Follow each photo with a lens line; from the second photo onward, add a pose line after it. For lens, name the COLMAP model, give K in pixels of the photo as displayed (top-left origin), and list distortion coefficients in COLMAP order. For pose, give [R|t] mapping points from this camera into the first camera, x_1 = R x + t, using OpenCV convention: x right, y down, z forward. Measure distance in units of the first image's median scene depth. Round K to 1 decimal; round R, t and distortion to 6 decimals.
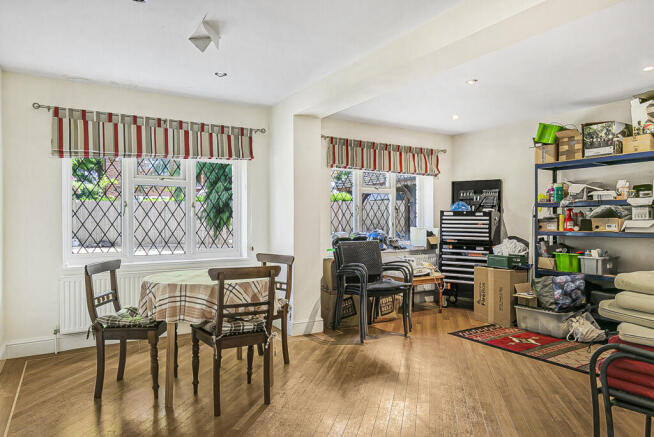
lens RADIAL K [[424.6, 0, 325.7], [0, 424.6, 219.6], [0, 0, 1]] dist [0.002299, 0.001107]
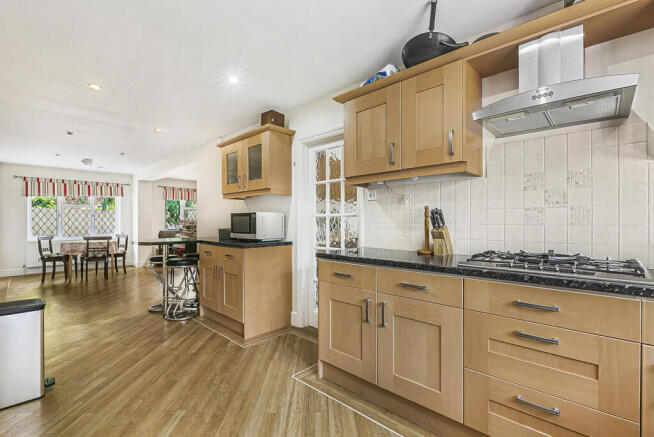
lens RADIAL K [[297.4, 0, 329.3], [0, 297.4, 220.5], [0, 0, 1]] dist [-0.000469, 0.000006]
pose [[0.967440, 0.004129, 0.253067, 0.682138], [-0.003821, 0.999991, -0.001710, -0.010616], [-0.253072, 0.000687, 0.967447, -1.186564]]
